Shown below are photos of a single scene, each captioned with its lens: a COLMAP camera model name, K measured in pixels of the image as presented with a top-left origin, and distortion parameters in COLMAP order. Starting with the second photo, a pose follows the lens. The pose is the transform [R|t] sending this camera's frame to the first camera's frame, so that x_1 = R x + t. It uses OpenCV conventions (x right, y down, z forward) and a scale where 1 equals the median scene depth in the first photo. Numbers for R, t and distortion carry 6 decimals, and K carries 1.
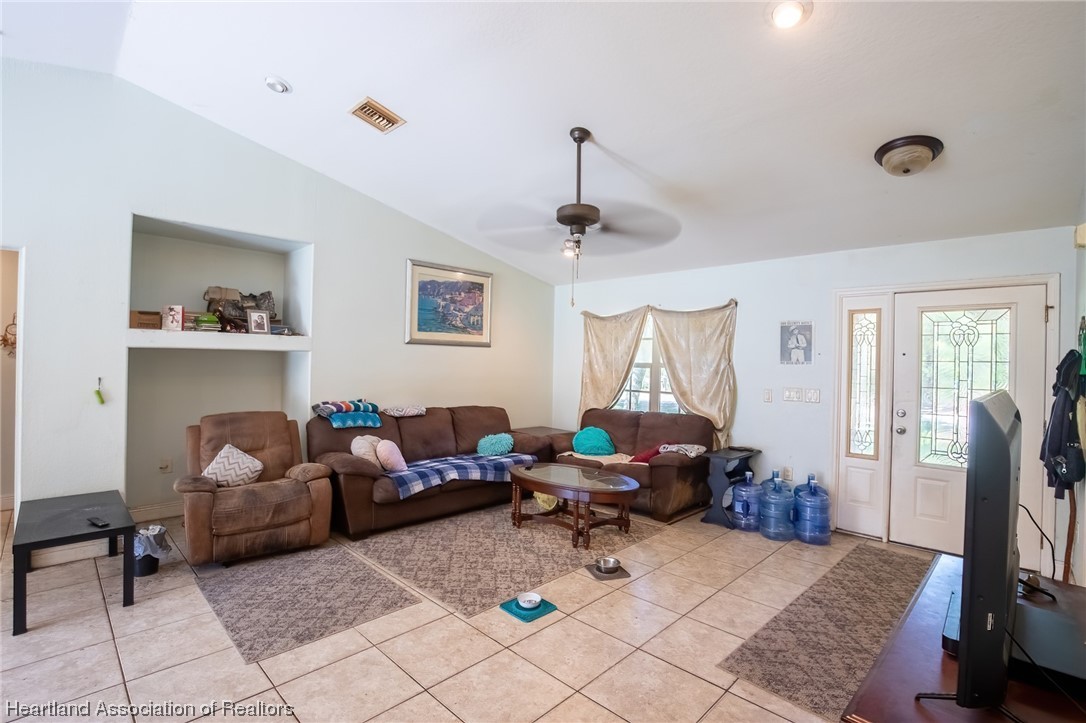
lens RADIAL K [[496.7, 0, 550.6], [0, 496.7, 361.0], [0, 0, 1]] dist [-0.028685, 0.000850]
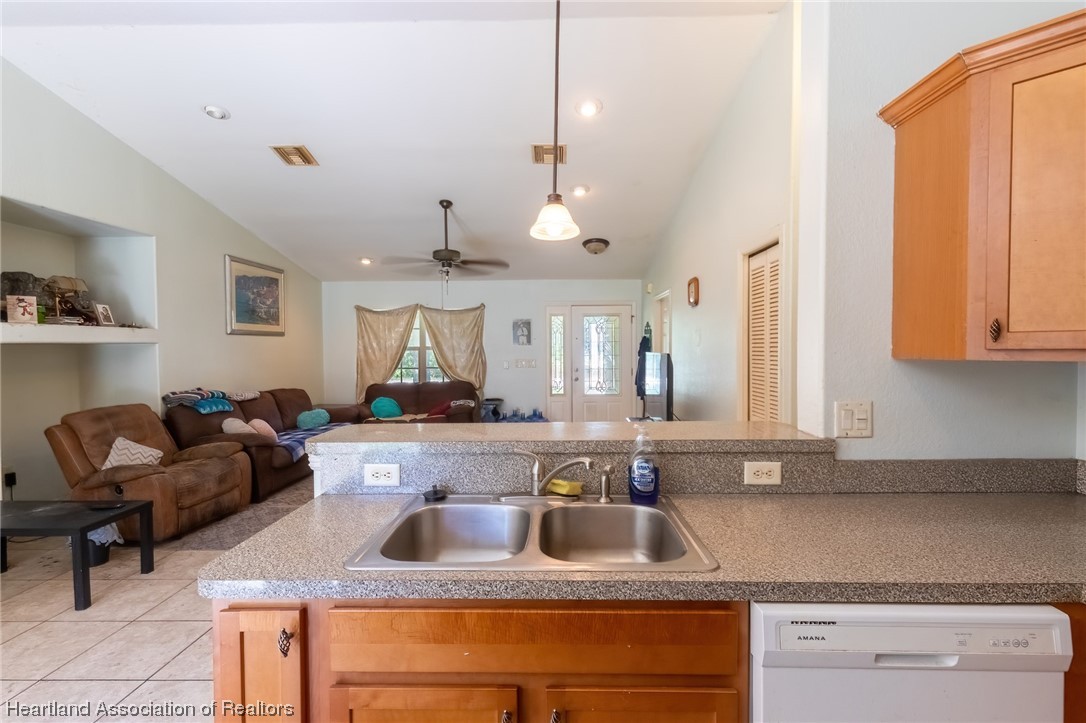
lens RADIAL K [[491.3, 0, 547.2], [0, 491.3, 360.7], [0, 0, 1]] dist [0.004805, 0.000146]
pose [[0.735241, -0.044535, 0.676341, -0.618723], [0.020481, 0.998843, 0.043506, -0.012453], [-0.677496, -0.018135, 0.735303, -0.306476]]
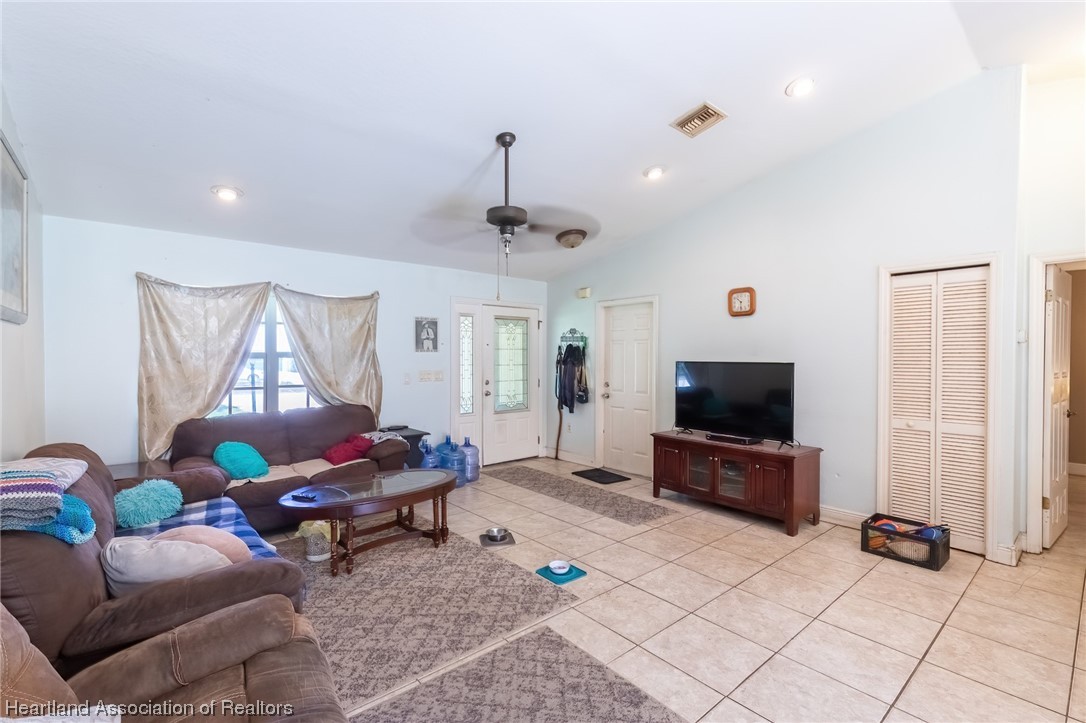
lens RADIAL K [[489.6, 0, 543.0], [0, 489.6, 361.5], [0, 0, 1]] dist [0.018792, 0.000166]
pose [[0.099111, -0.034664, 0.994472, -0.781283], [-0.002055, 0.999384, 0.035040, -0.014600], [-0.995074, -0.005517, 0.098979, 0.635204]]
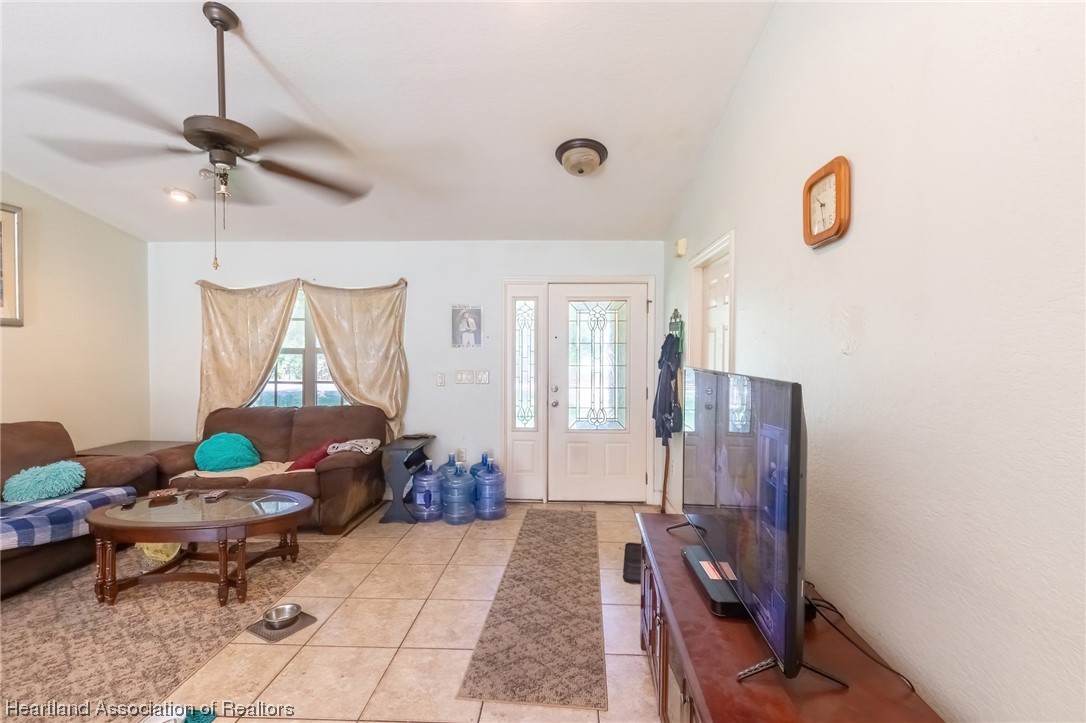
lens RADIAL K [[491.3, 0, 547.2], [0, 491.3, 360.7], [0, 0, 1]] dist [0.004805, 0.000146]
pose [[0.750823, -0.032818, 0.659688, -0.053076], [0.010437, 0.999230, 0.037830, -0.002715], [-0.660421, -0.021518, 0.750587, 0.139307]]
